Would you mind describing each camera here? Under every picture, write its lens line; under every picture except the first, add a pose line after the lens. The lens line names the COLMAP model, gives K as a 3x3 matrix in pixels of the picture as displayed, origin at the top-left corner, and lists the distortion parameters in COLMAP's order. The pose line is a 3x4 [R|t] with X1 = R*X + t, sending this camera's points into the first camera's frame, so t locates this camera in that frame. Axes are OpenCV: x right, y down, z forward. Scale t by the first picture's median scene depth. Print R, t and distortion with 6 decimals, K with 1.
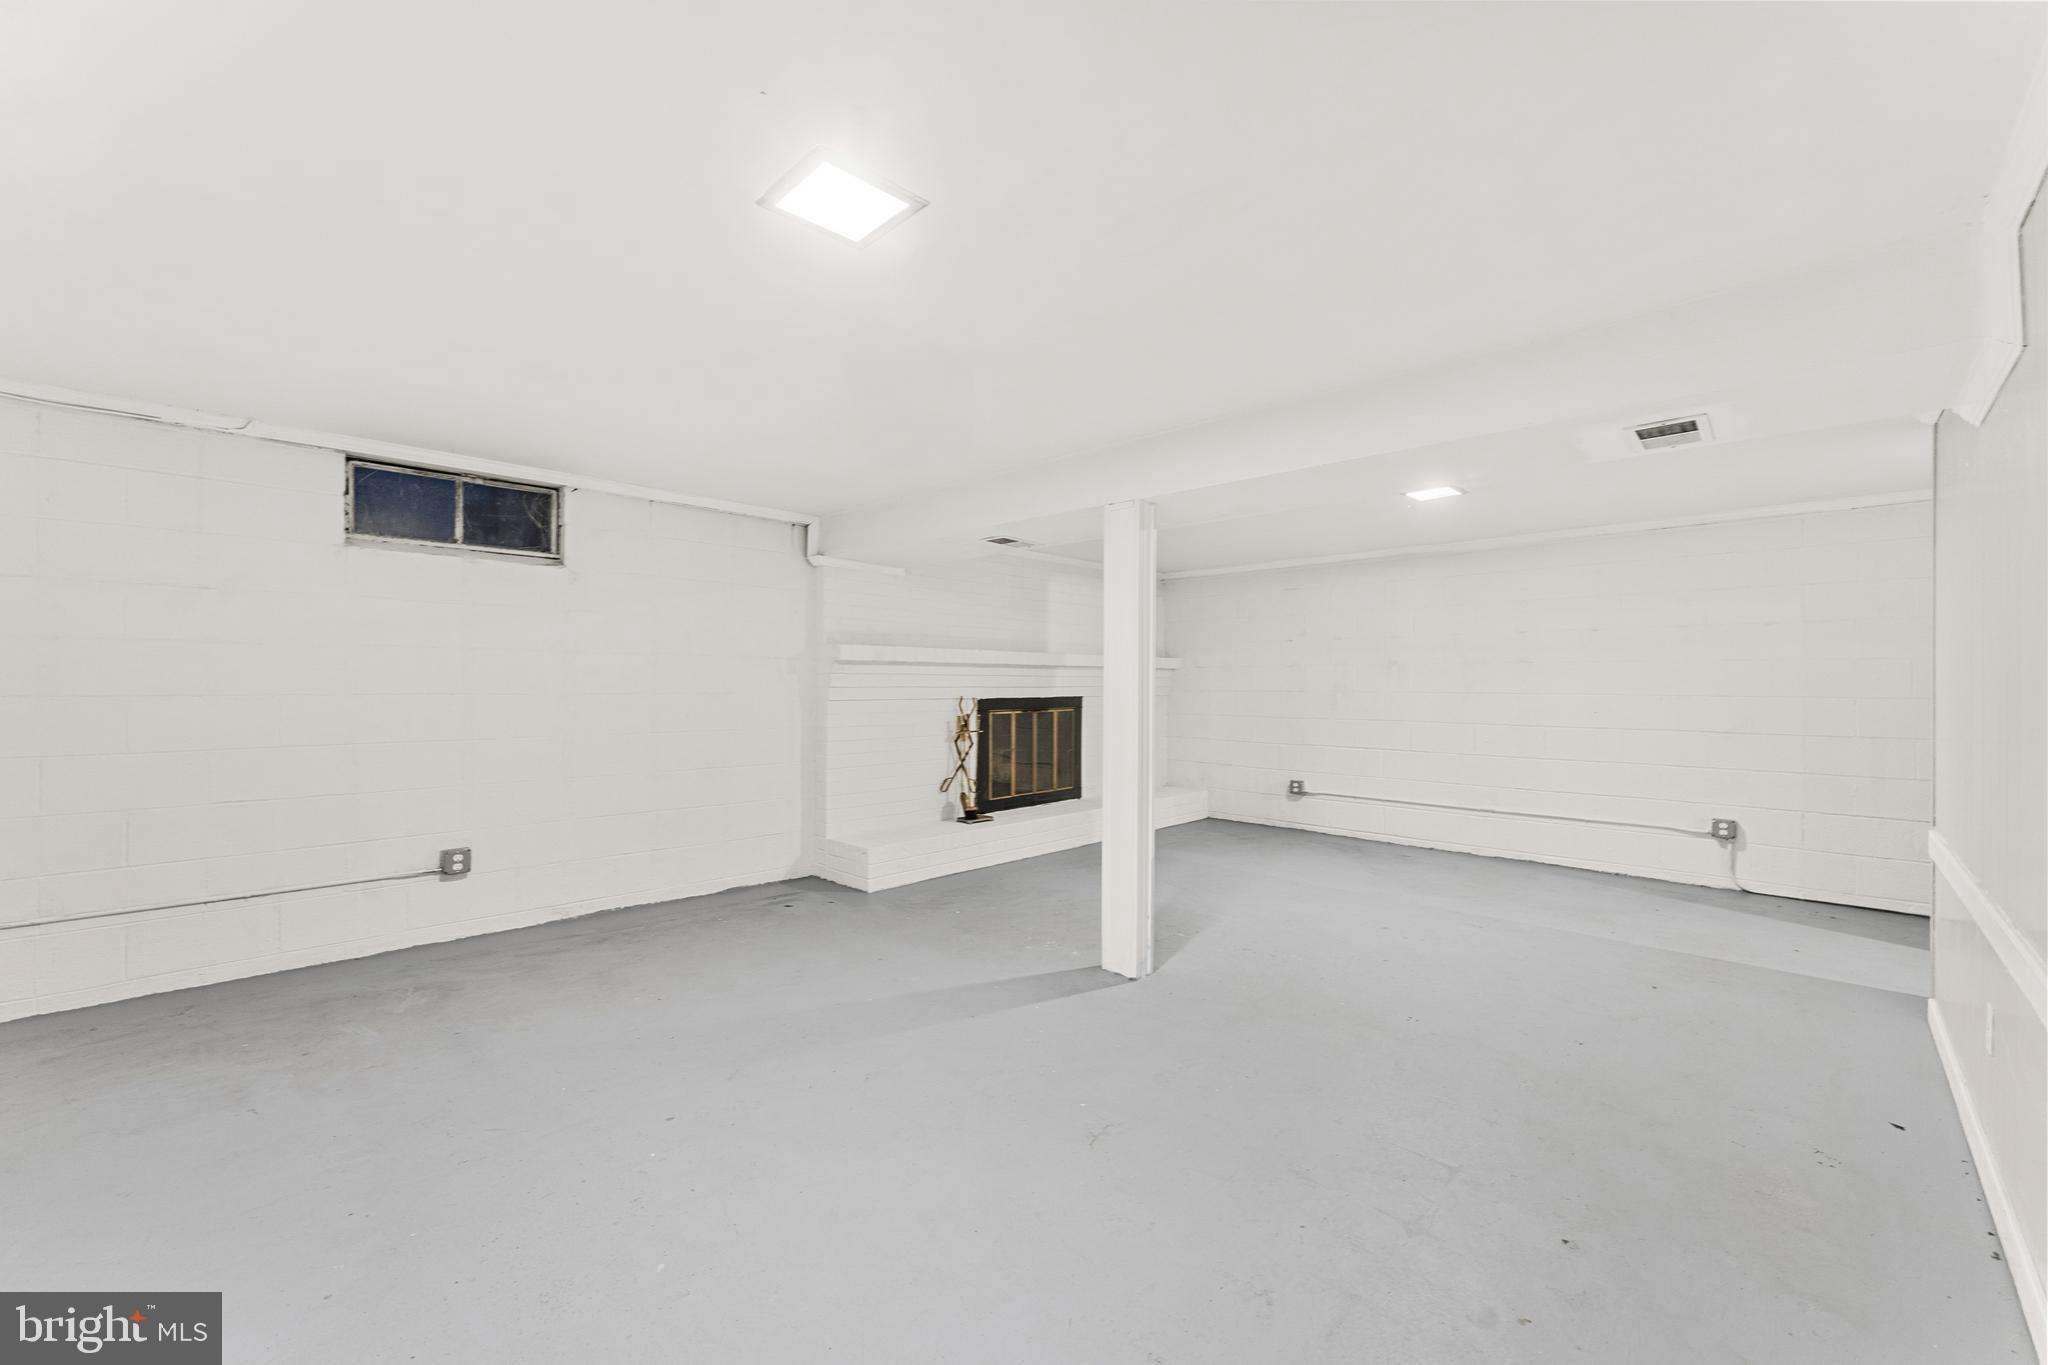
lens RADIAL K [[827.6, 0, 1024.5], [0, 827.6, 682.3], [0, 0, 1]] dist [0.004146, -0.001175]
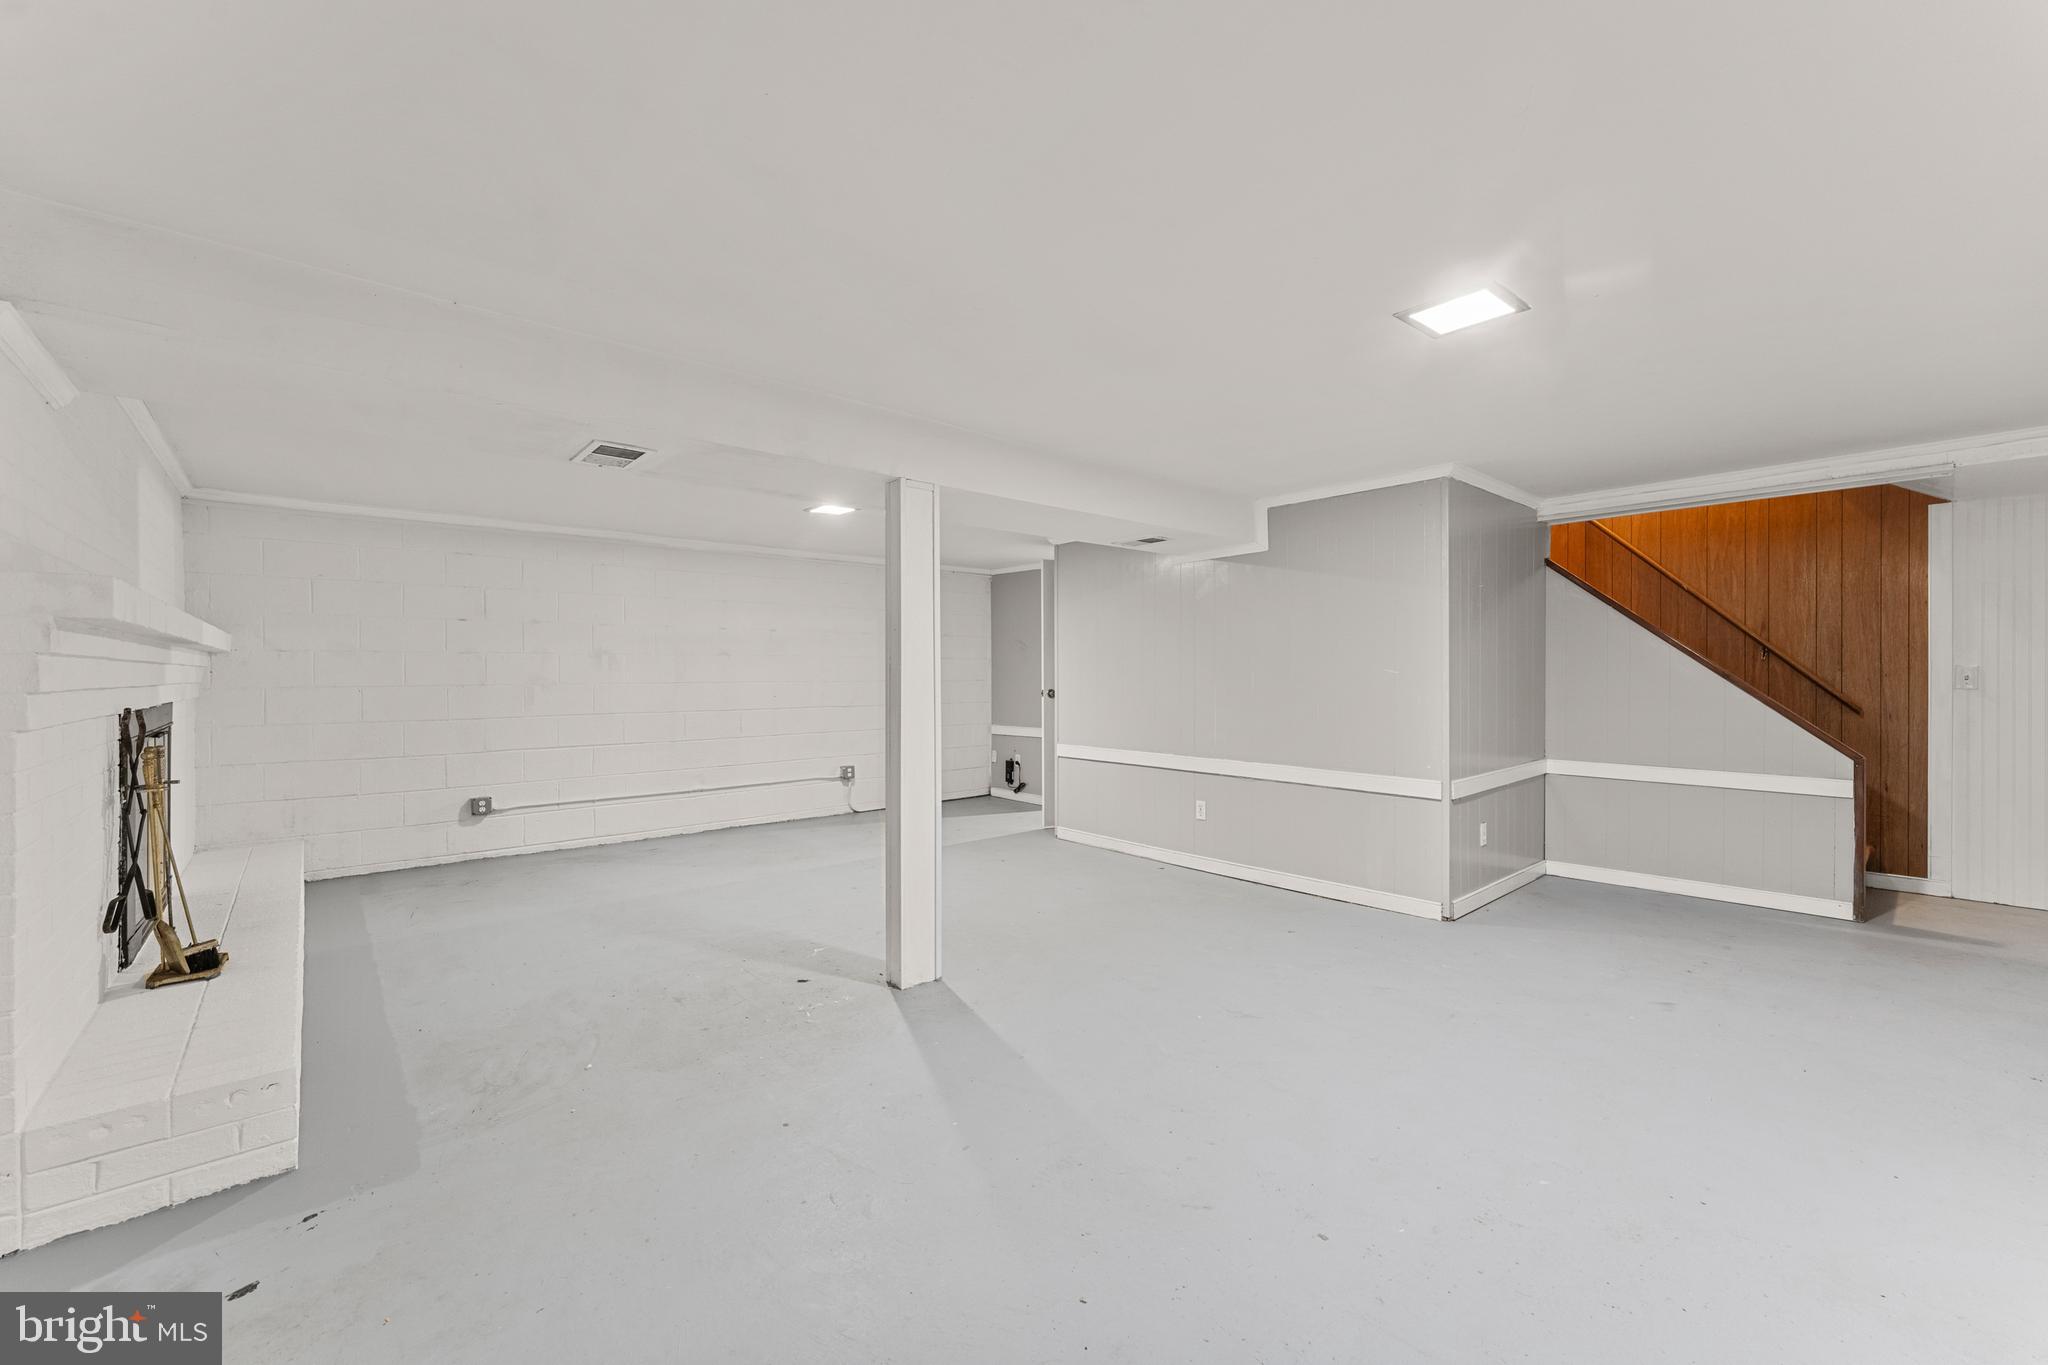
lens RADIAL K [[827.6, 0, 1026.0], [0, 827.6, 674.4], [0, 0, 1]] dist [0.004146, -0.001175]
pose [[0.067378, -0.005388, 0.997713, -0.476684], [0.001938, 0.999984, 0.005269, -0.002190], [-0.997726, 0.001578, 0.067388, 0.478327]]
